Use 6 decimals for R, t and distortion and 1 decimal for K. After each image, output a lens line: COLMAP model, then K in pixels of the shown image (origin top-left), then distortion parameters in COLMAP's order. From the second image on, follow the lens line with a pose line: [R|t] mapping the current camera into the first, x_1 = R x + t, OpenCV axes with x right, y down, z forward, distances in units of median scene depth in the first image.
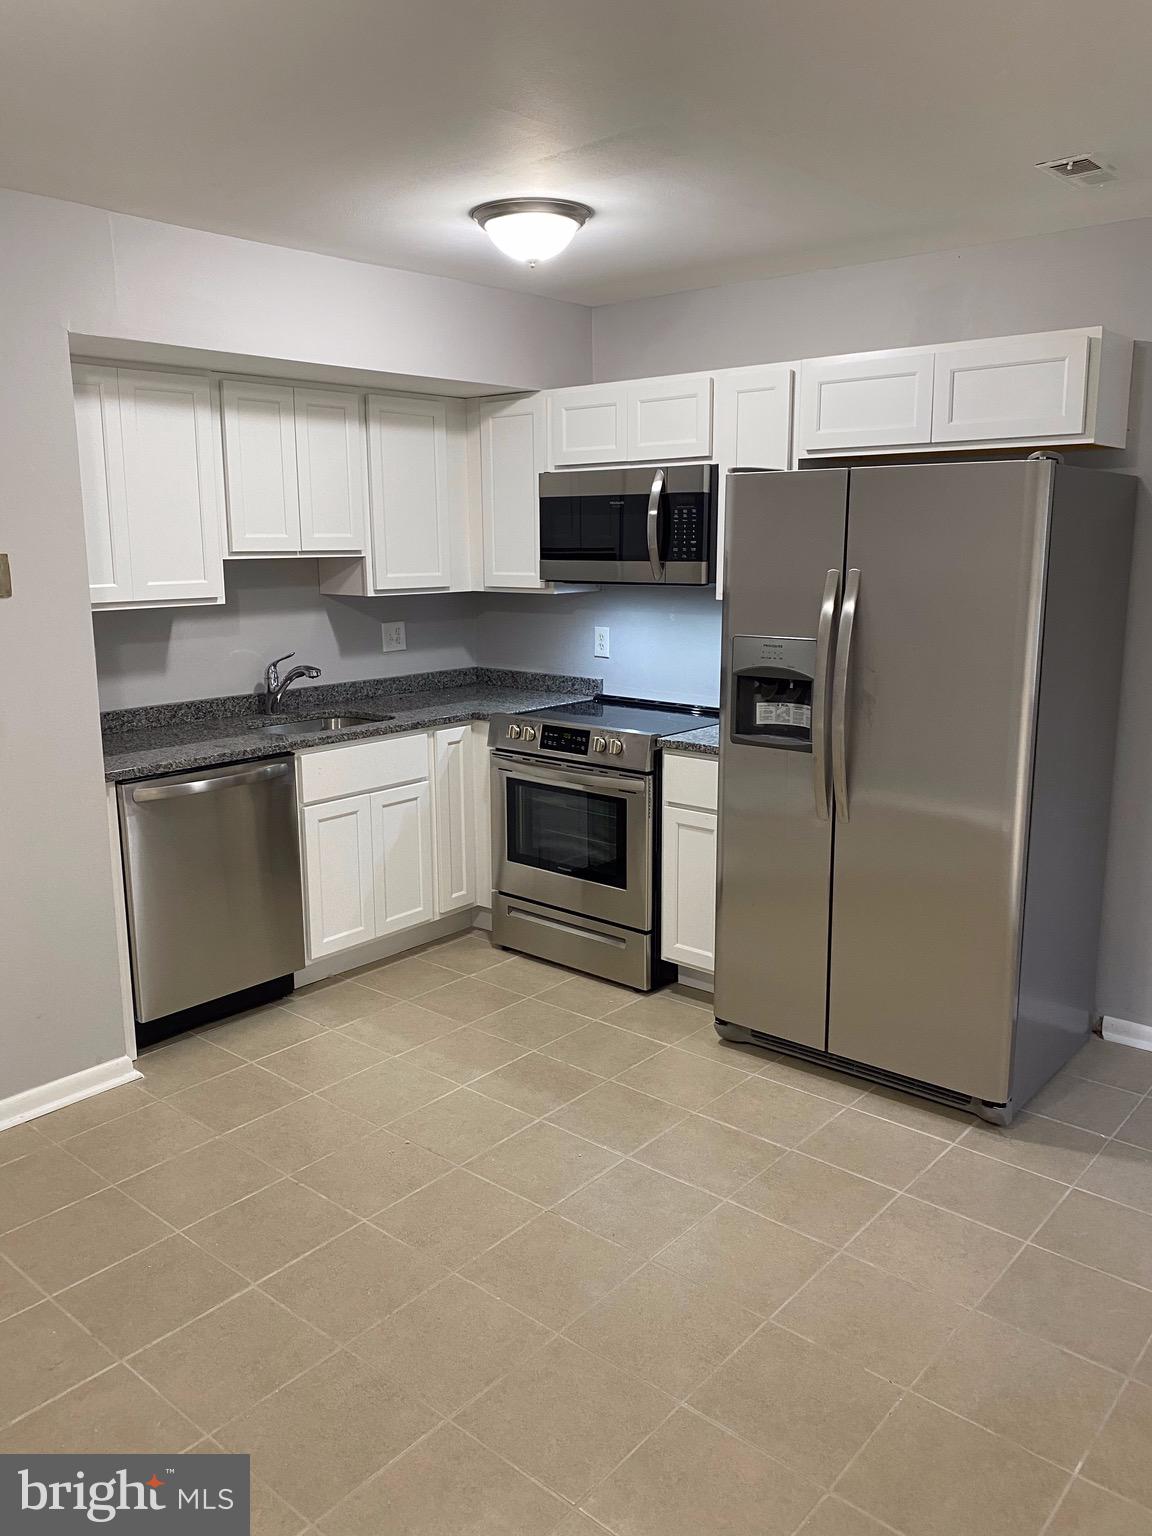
lens RADIAL K [[1181.9, 0, 580.5], [0, 1181.9, 761.3], [0, 0, 1]] dist [0.006181, -0.025268]
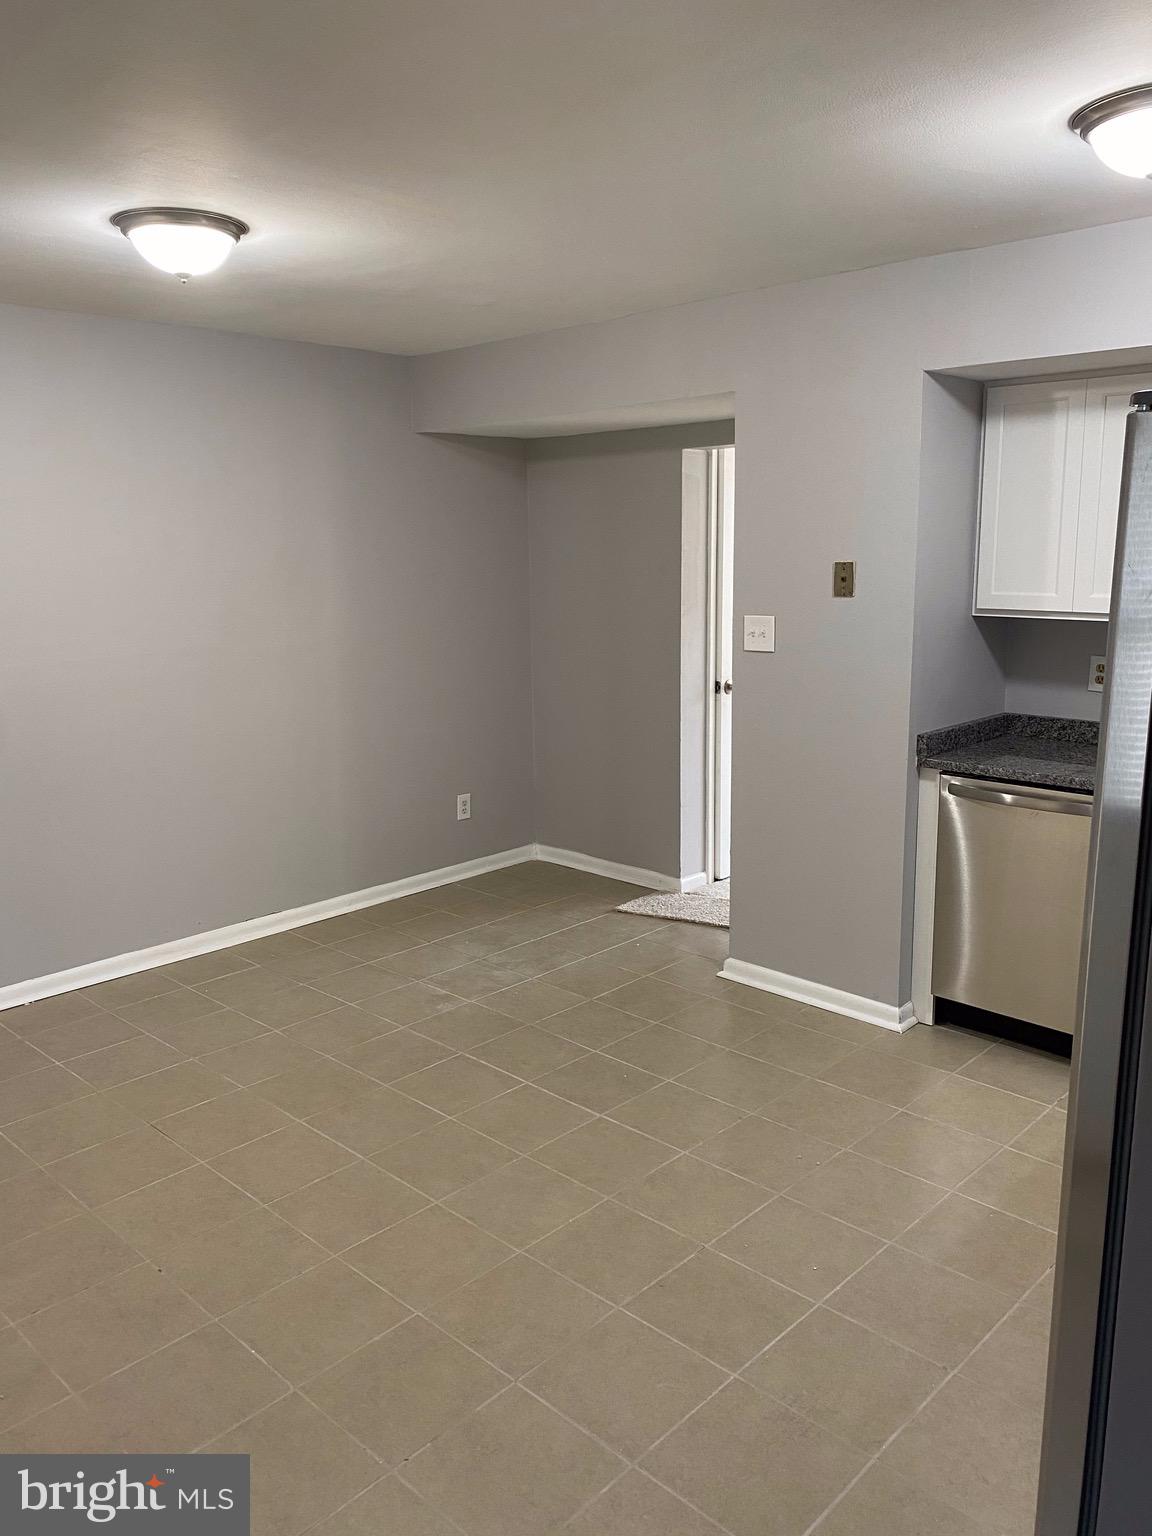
lens RADIAL K [[1181.9, 0, 581.1], [0, 1181.9, 772.5], [0, 0, 1]] dist [0.006181, -0.025268]
pose [[-0.079851, 0.188601, -0.978802, 0.690088], [-0.184467, 0.962181, 0.200448, -0.135874], [0.979590, 0.196563, -0.042041, 0.698384]]
